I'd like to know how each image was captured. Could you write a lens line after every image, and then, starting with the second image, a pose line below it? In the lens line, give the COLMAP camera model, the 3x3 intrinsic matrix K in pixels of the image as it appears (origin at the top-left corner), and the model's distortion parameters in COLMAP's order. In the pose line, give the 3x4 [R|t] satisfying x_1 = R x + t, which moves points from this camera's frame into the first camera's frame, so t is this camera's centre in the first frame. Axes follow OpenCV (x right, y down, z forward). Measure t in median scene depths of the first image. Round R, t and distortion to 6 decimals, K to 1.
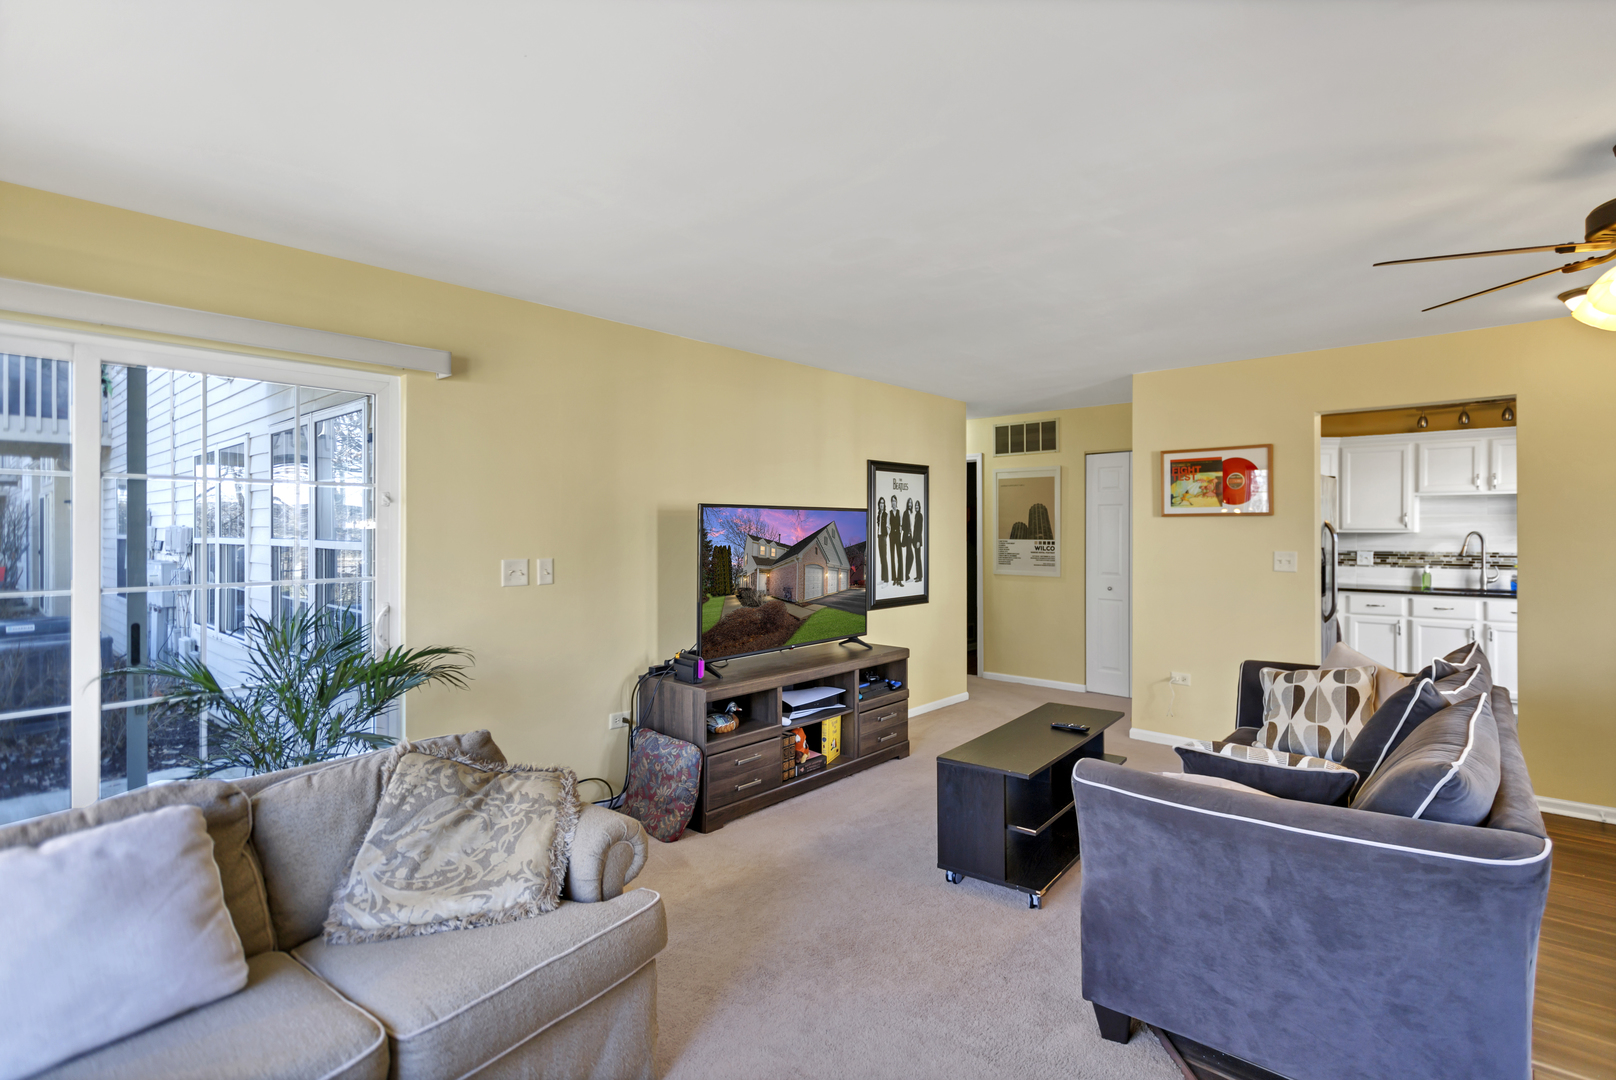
lens RADIAL K [[781.2, 0, 861.0], [0, 781.2, 527.2], [0, 0, 1]] dist [0.010095, 0.001907]
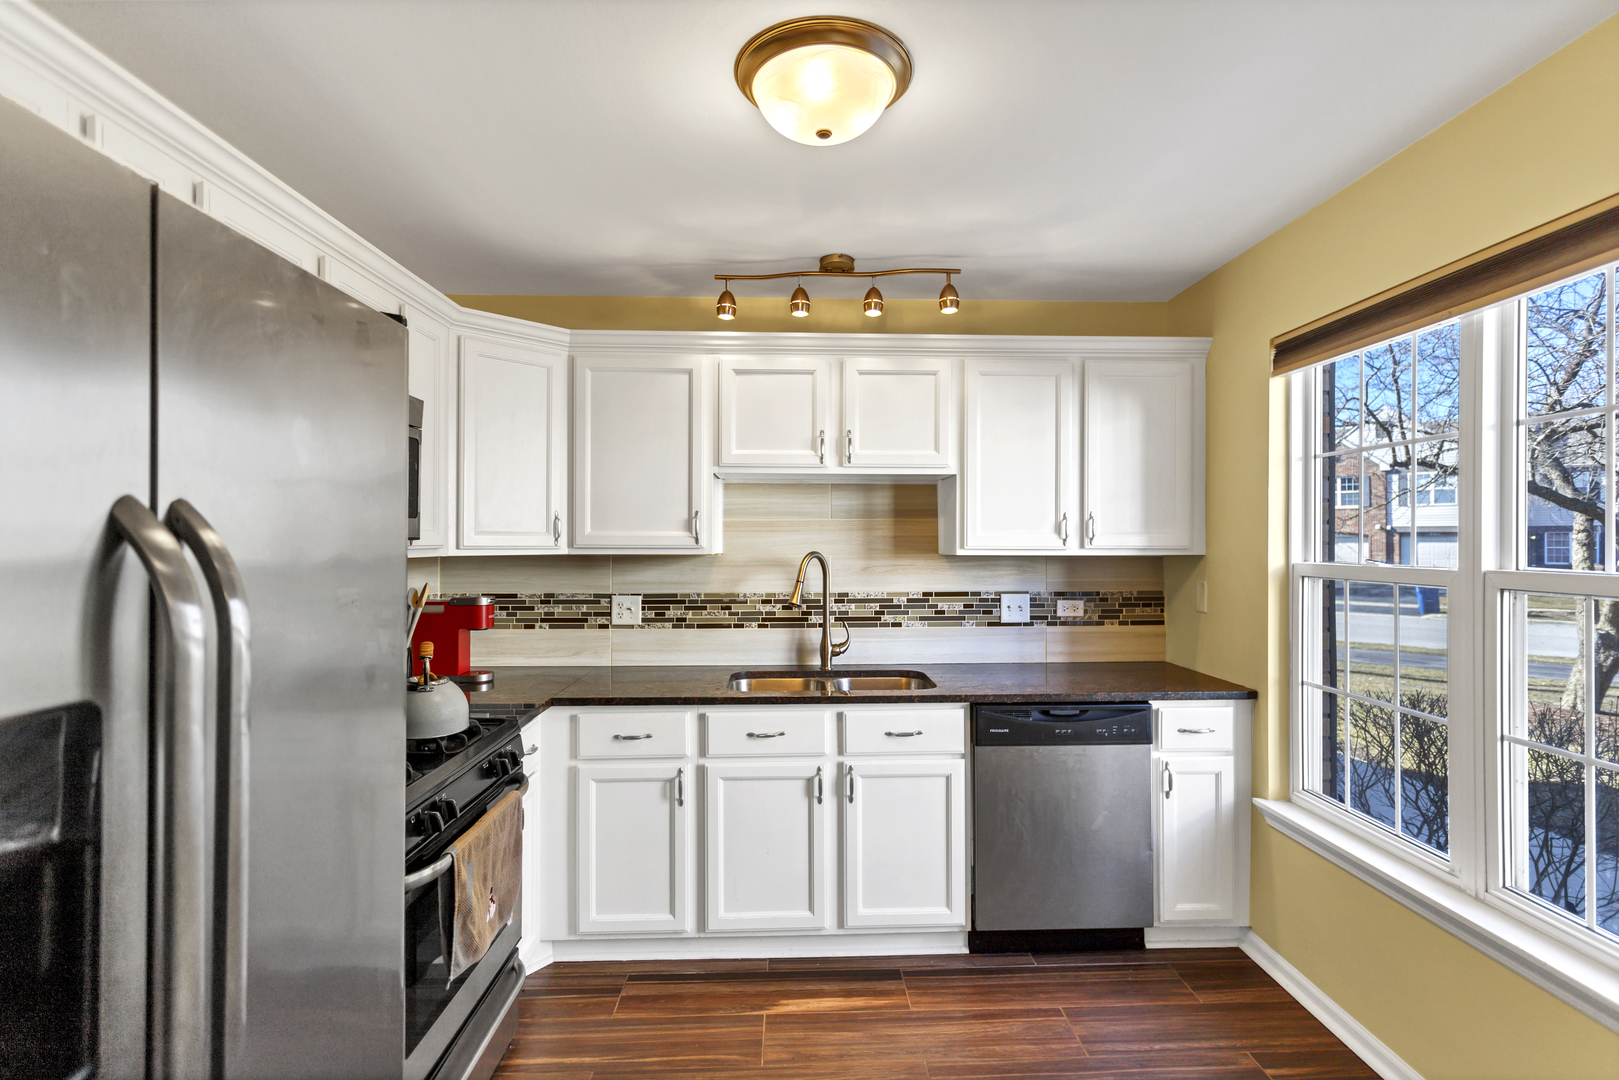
lens RADIAL K [[782.7, 0, 823.0], [0, 782.7, 541.7], [0, 0, 1]] dist [0.010095, 0.001907]
pose [[0.740245, 0.002528, 0.672332, 0.449214], [-0.002201, 0.999997, -0.001337, -0.000340], [-0.672333, -0.000490, 0.740249, 0.624842]]
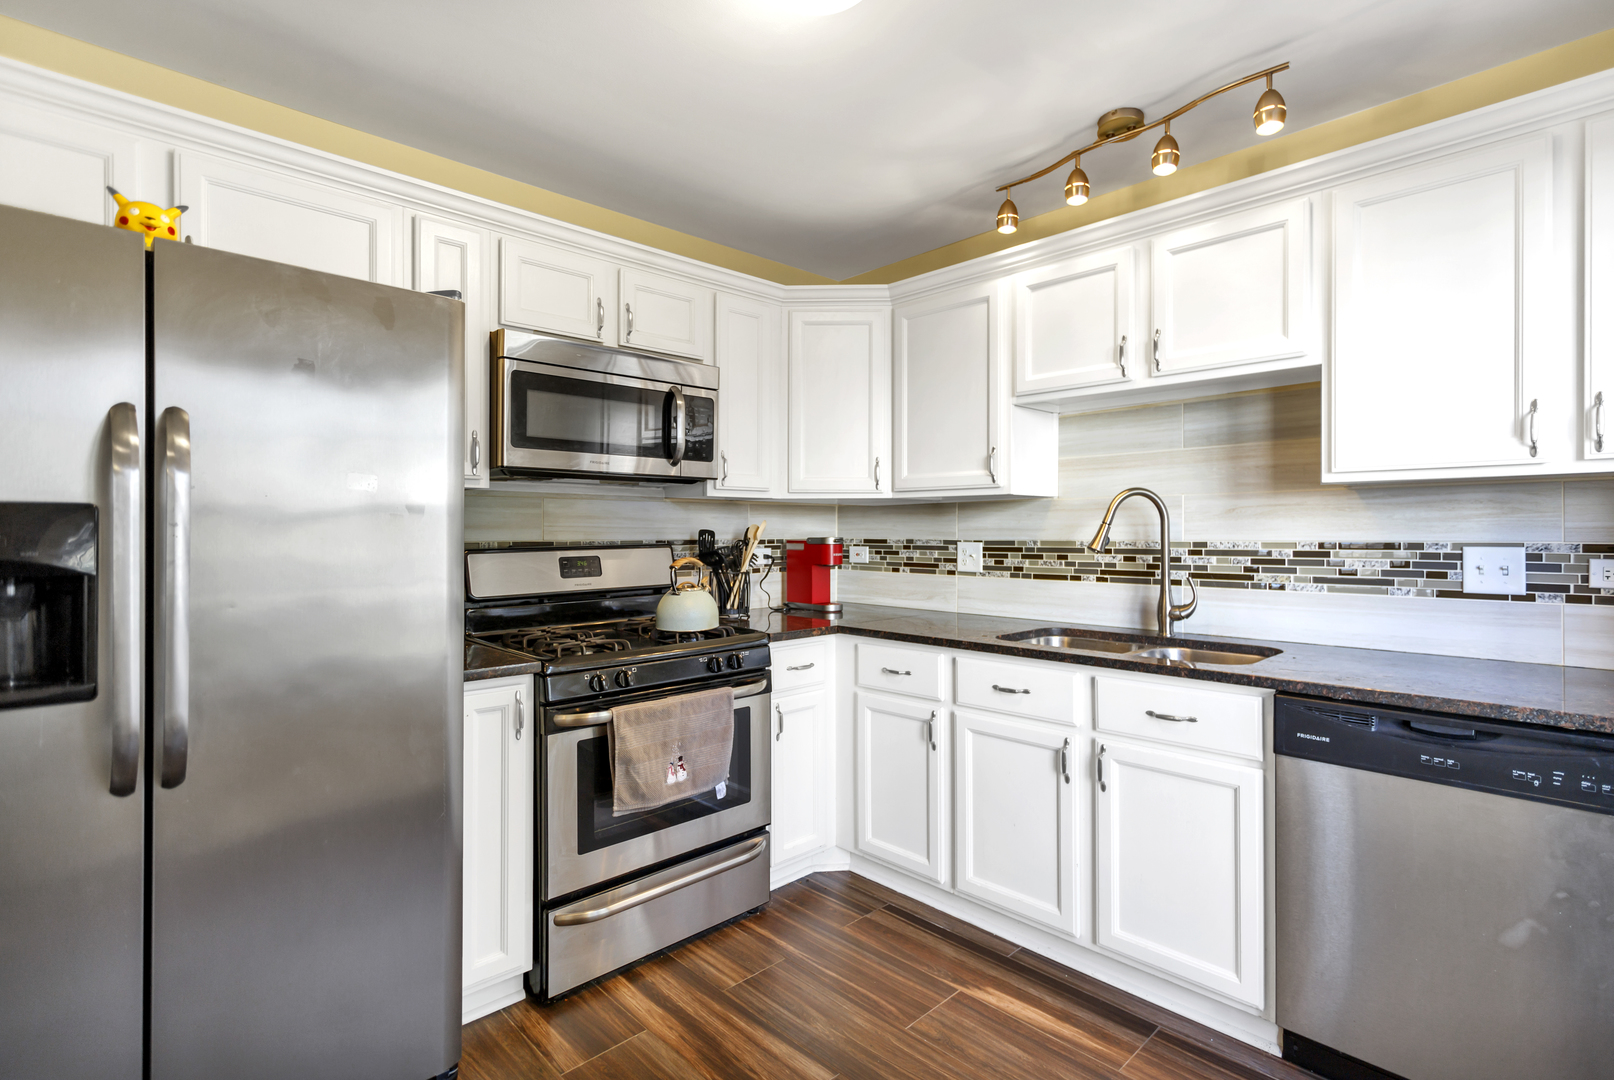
lens RADIAL K [[780.3, 0, 823.2], [0, 780.3, 530.0], [0, 0, 1]] dist [0.010095, 0.001907]
pose [[0.995727, 0.000529, -0.092340, 0.645079], [-0.000395, 0.999999, 0.001477, 0.025201], [0.092340, -0.001434, 0.995726, 0.582282]]
